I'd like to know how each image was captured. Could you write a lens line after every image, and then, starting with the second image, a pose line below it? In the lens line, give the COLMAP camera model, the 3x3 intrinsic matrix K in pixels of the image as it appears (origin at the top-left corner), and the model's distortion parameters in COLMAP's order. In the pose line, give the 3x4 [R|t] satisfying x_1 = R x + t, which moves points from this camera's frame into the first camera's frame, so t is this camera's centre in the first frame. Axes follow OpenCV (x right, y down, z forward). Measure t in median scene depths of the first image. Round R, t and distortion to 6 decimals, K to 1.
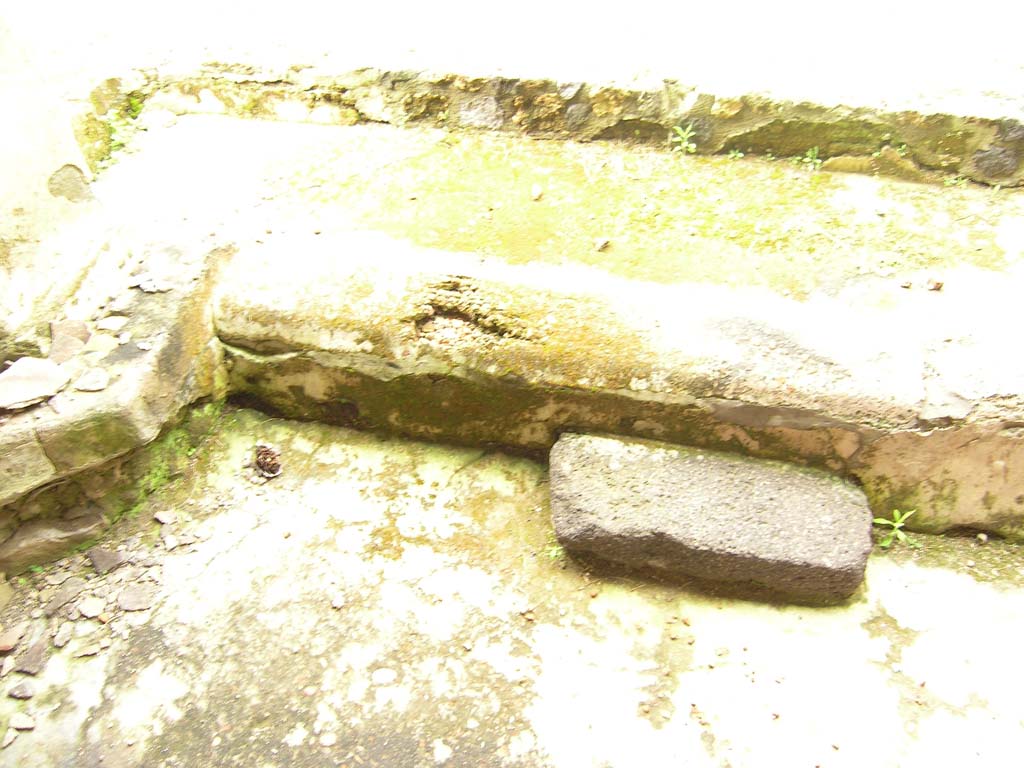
lens RADIAL K [[830.4, 0, 507.8], [0, 830.4, 370.3], [0, 0, 1]] dist [-0.106339, 0.051118]
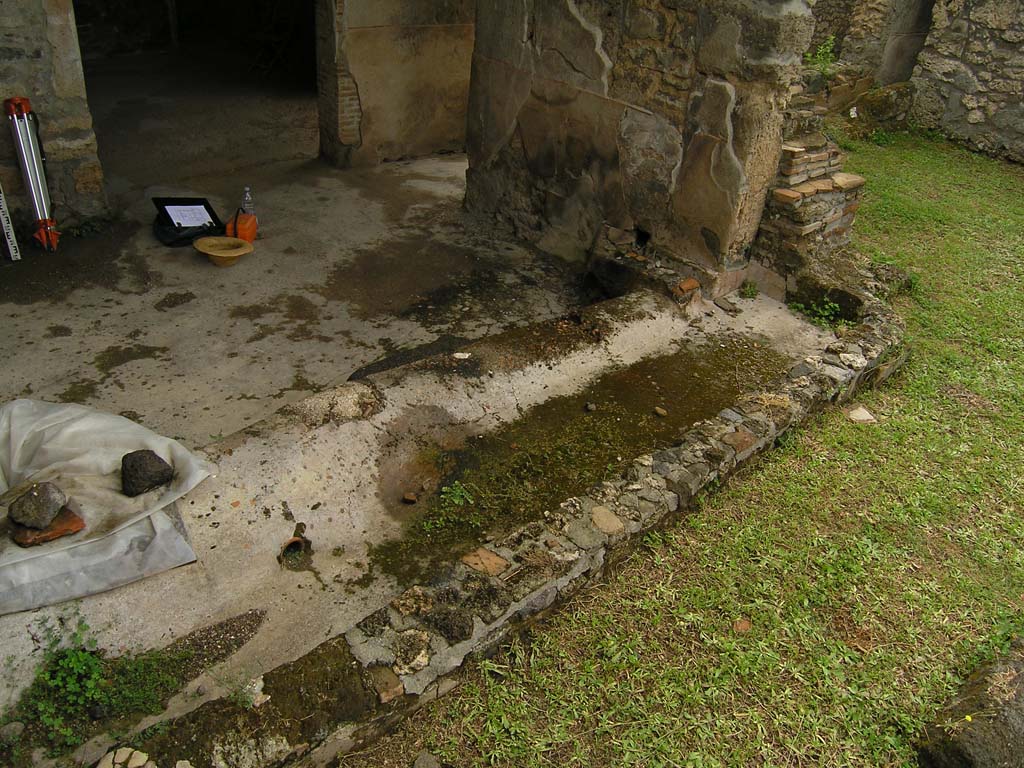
lens RADIAL K [[830.4, 0, 506.2], [0, 830.4, 369.9], [0, 0, 1]] dist [-0.106339, 0.051118]
pose [[-0.643795, 0.354198, -0.678286, 1.469745], [-0.606574, 0.304142, 0.734551, -1.443594], [0.466472, 0.884331, 0.019043, 1.019765]]
